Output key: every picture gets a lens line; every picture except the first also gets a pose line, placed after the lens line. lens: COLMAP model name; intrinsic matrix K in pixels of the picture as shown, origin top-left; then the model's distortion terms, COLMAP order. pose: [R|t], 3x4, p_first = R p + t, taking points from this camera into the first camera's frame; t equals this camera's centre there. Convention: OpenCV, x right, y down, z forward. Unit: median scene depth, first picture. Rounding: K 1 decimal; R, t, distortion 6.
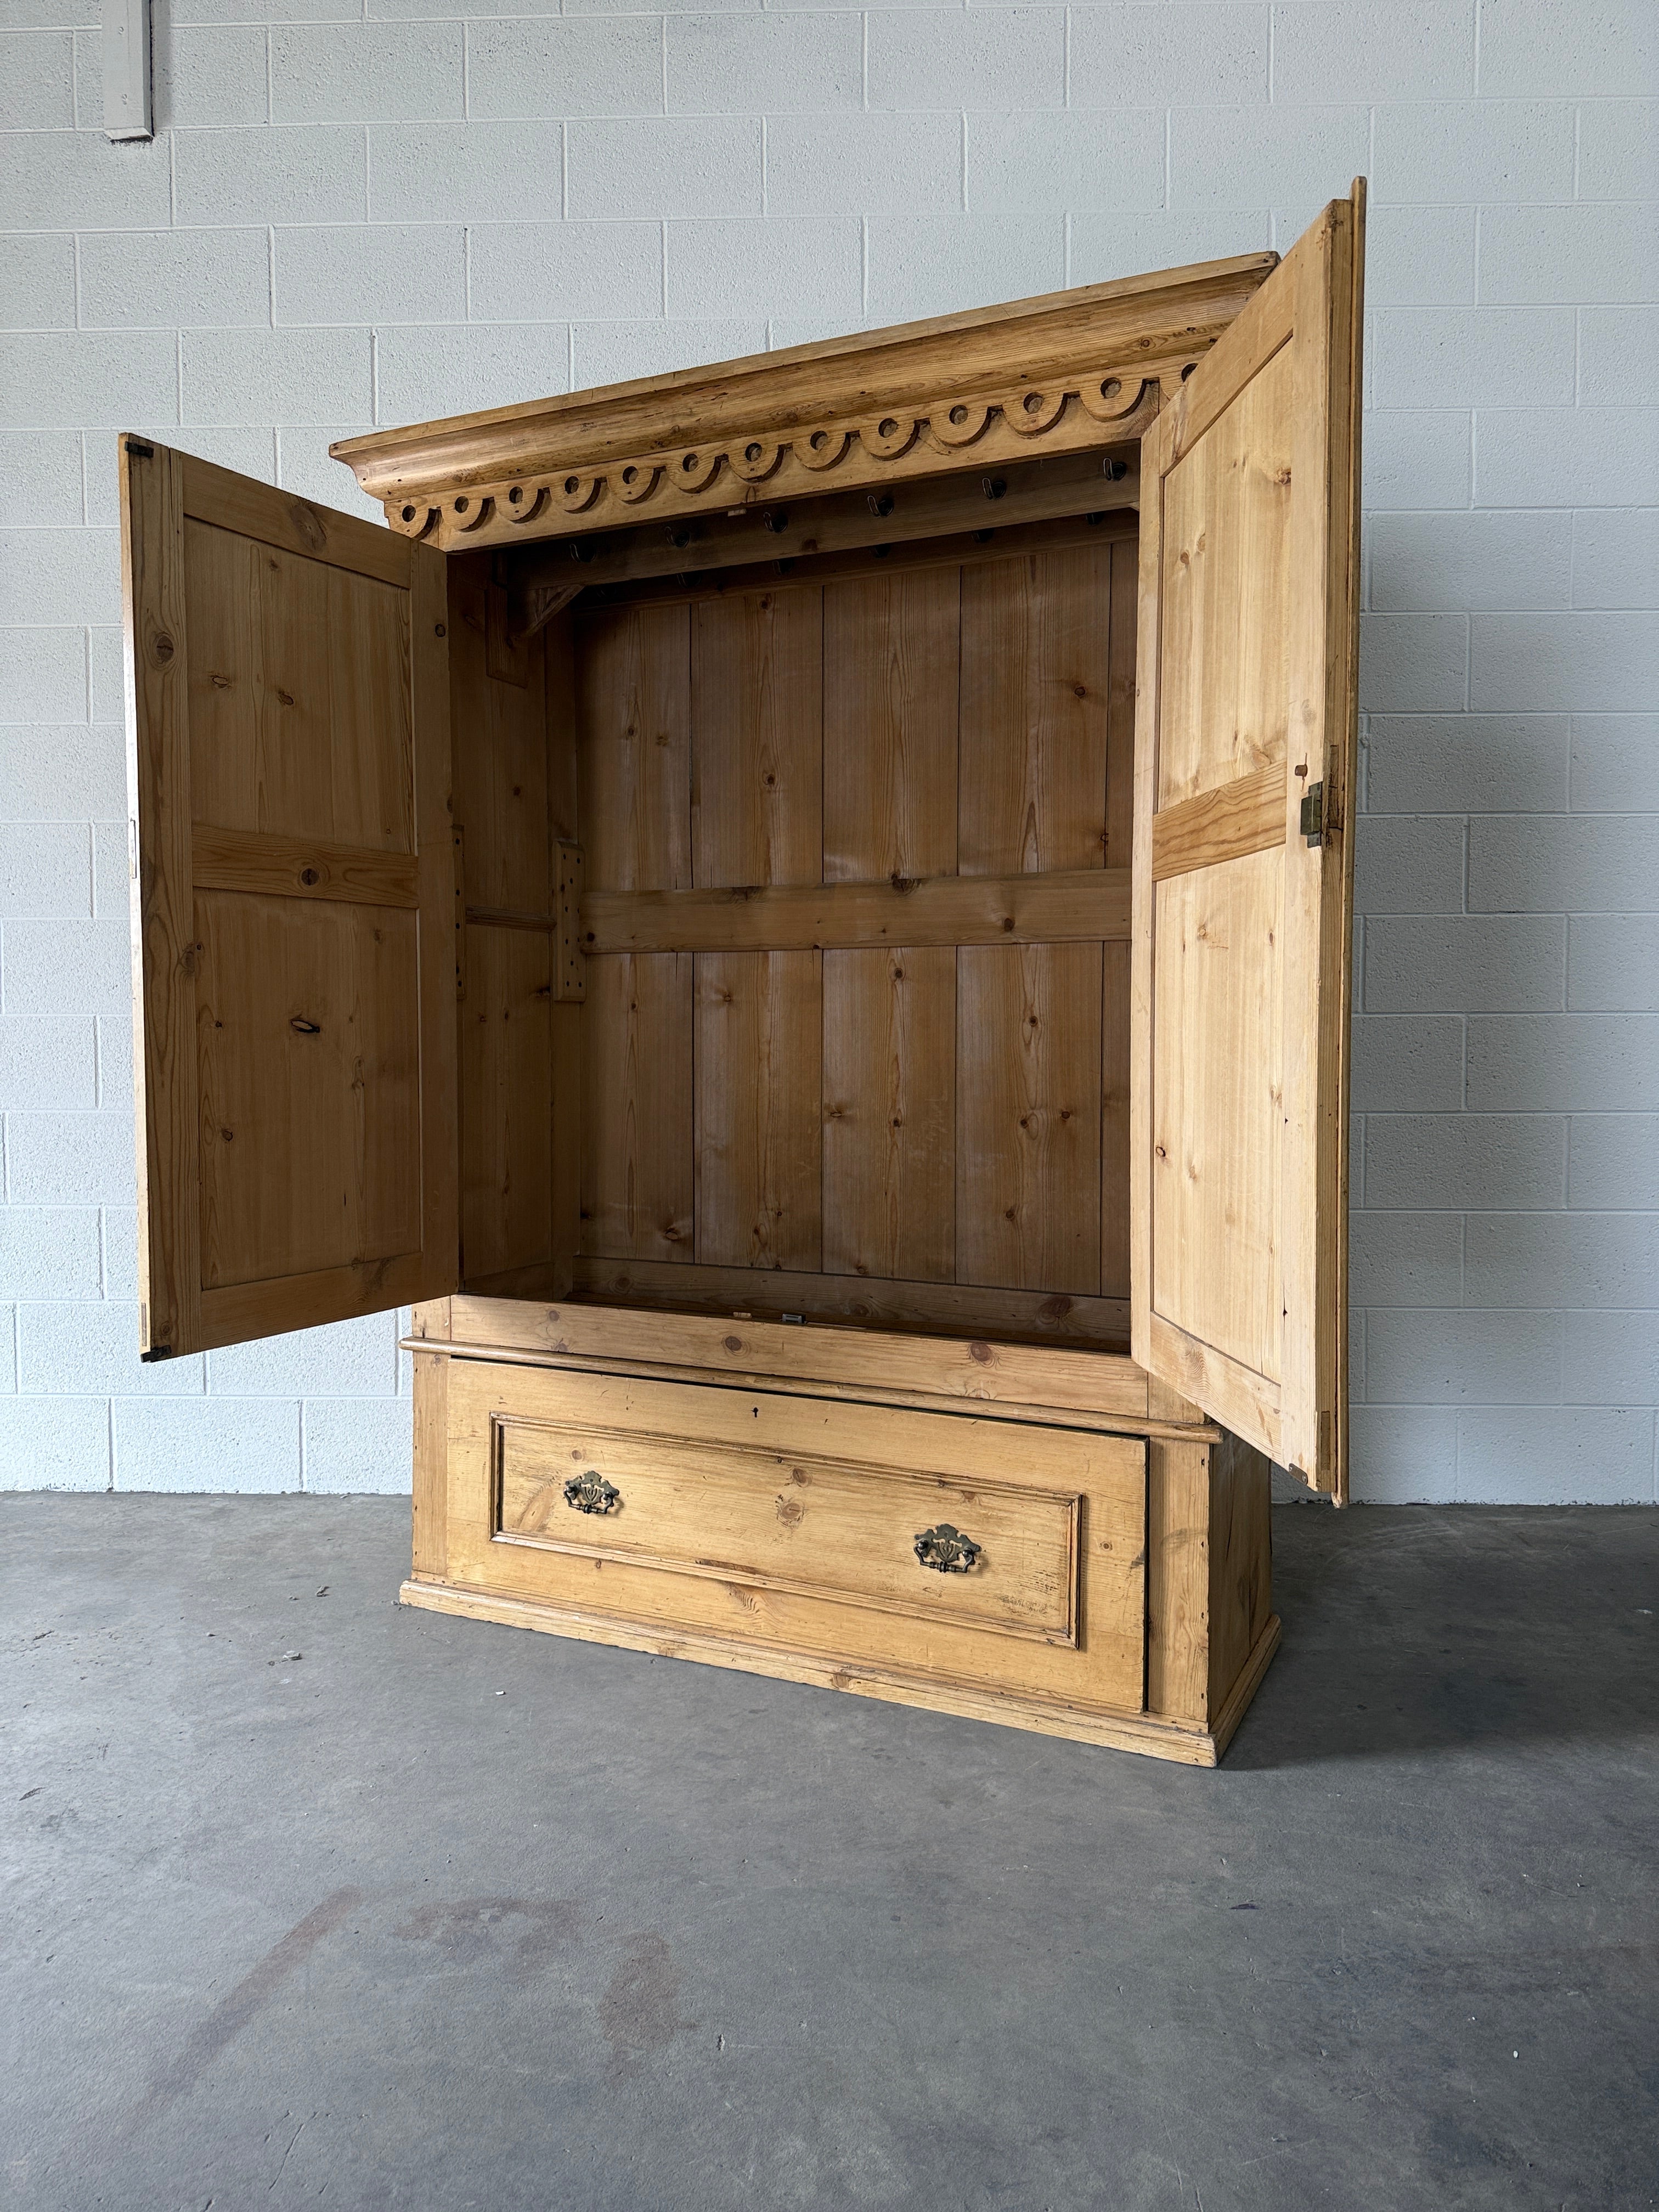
lens RADIAL K [[1569.8, 0, 832.8], [0, 1569.8, 1110.1], [0, 0, 1]] dist [0.008412, -0.016940]
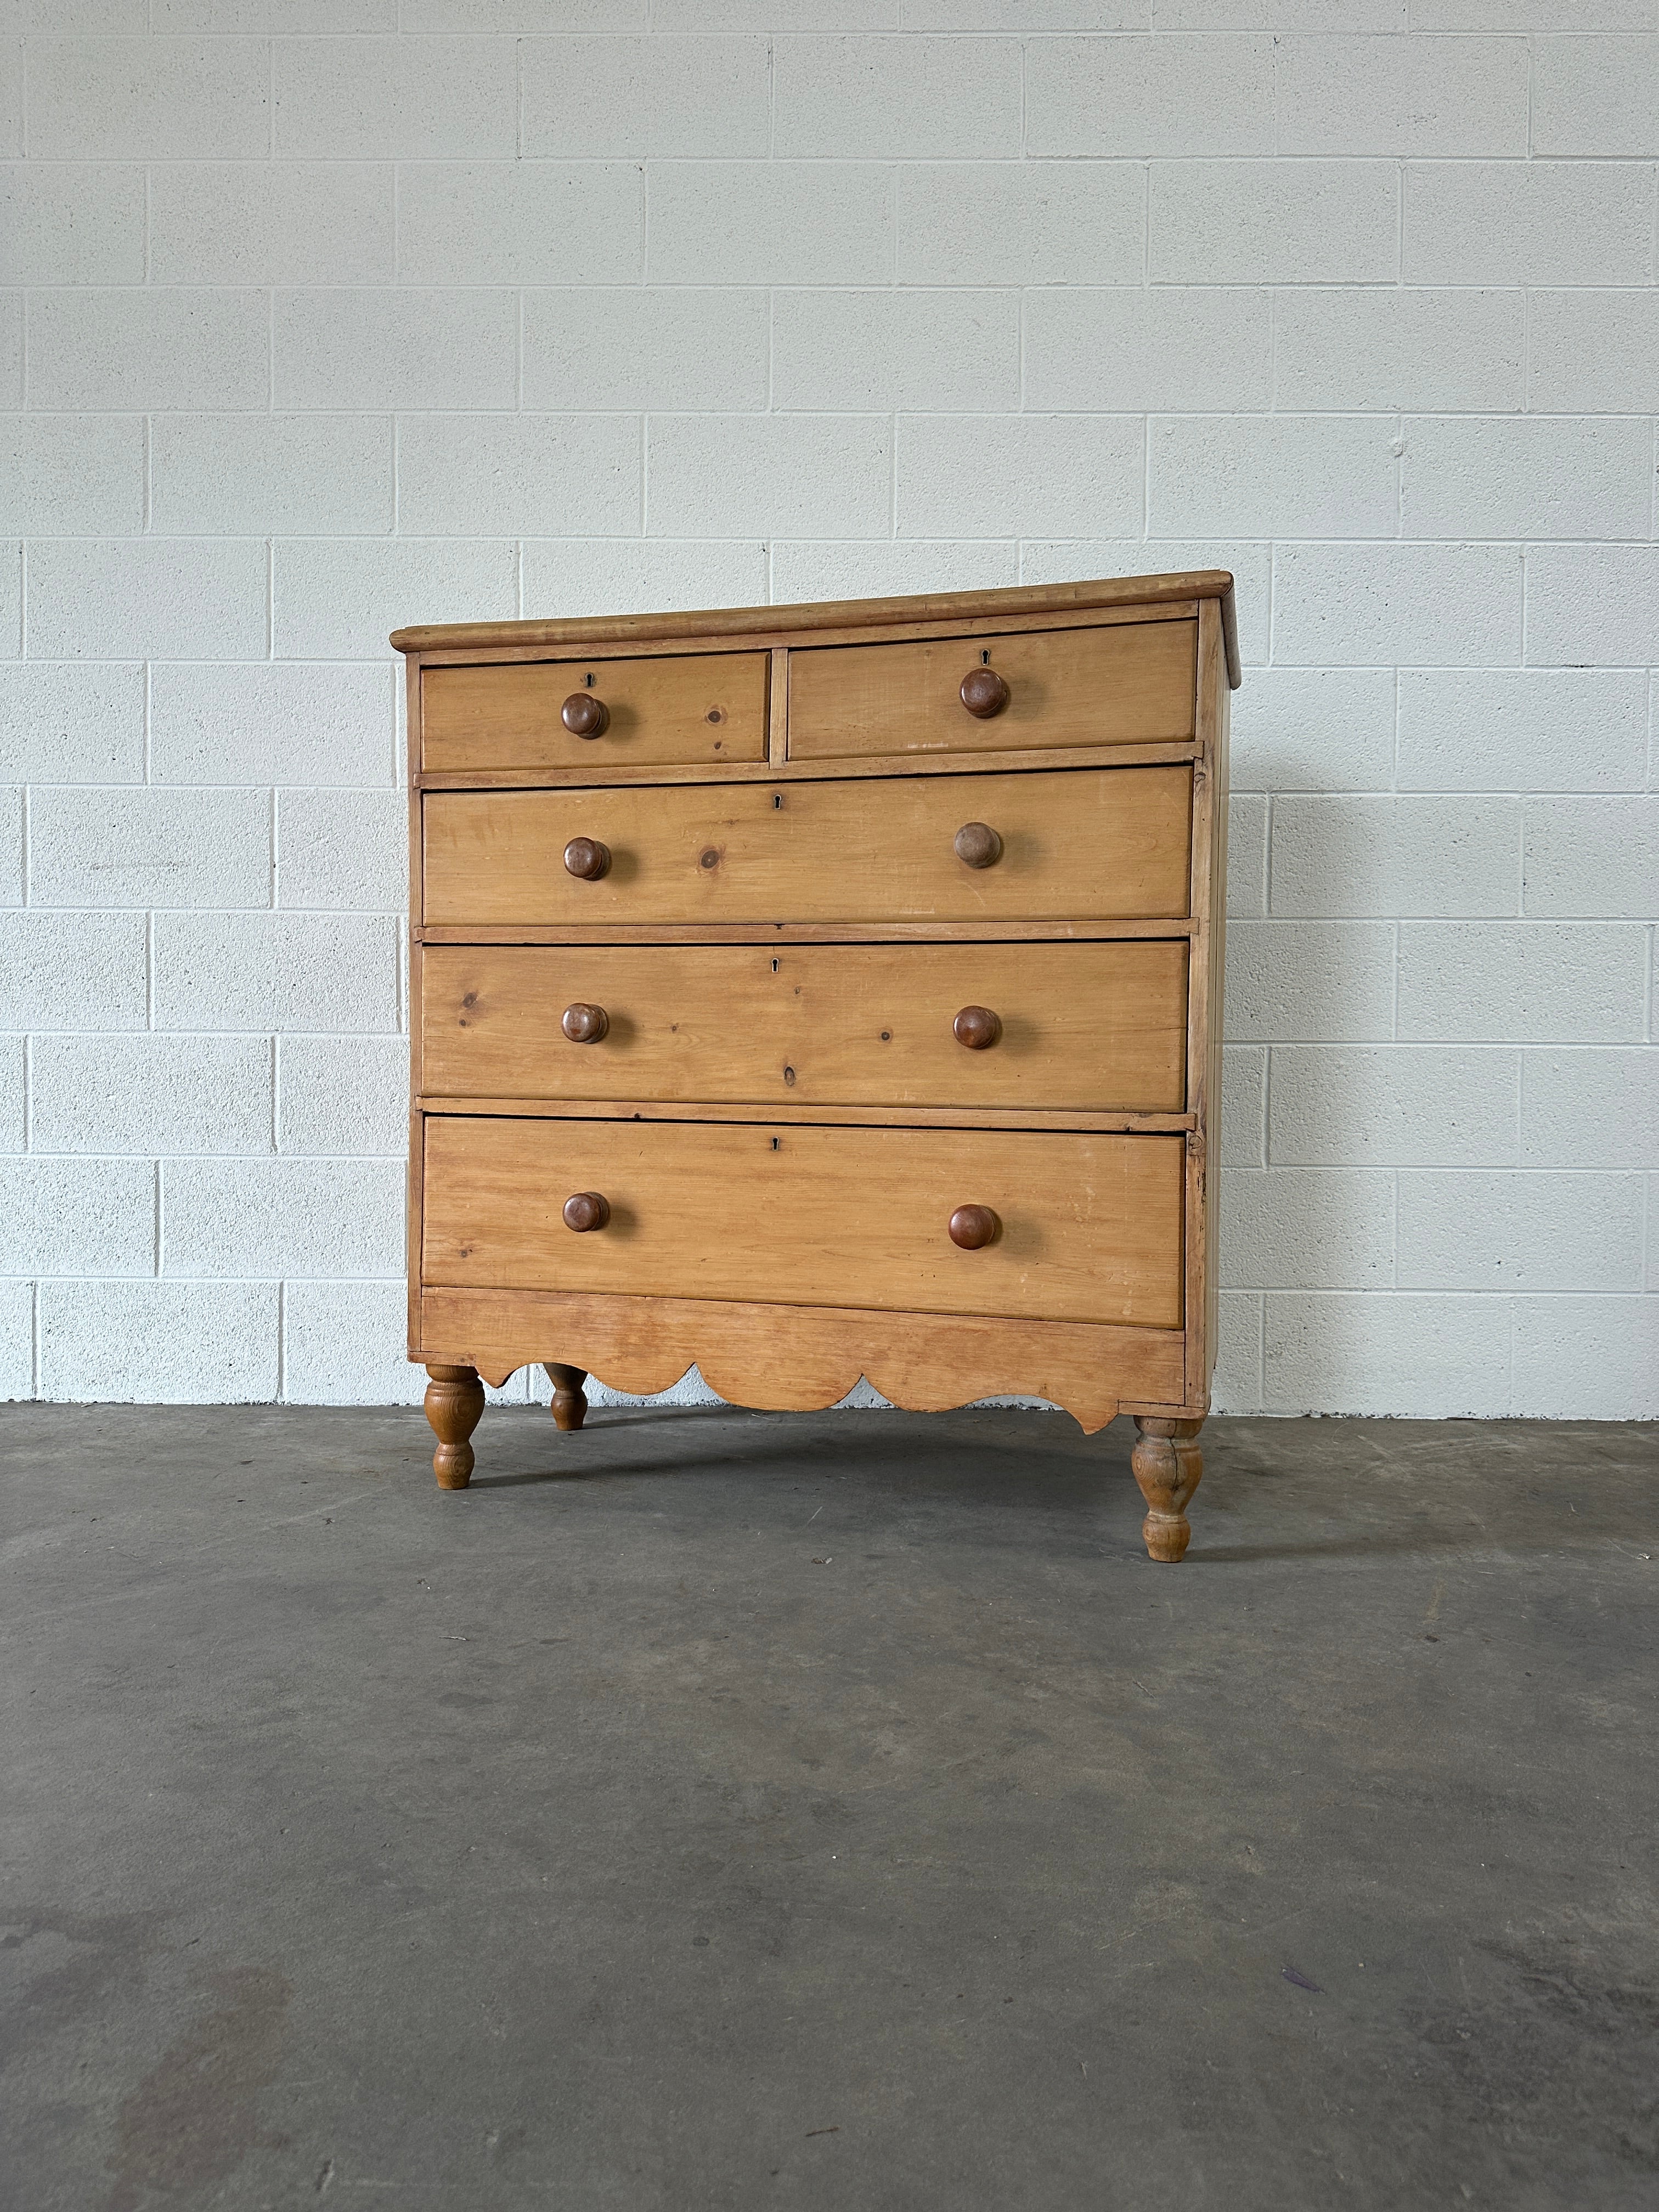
lens RADIAL K [[1562.2, 0, 830.5], [0, 1562.2, 1105.6], [0, 0, 1]] dist [0.011087, -0.021218]
pose [[0.999764, 0.009040, 0.019756, 0.063211], [-0.008511, 0.999607, -0.026710, 0.186773], [-0.019990, 0.026536, 0.999448, 0.349806]]
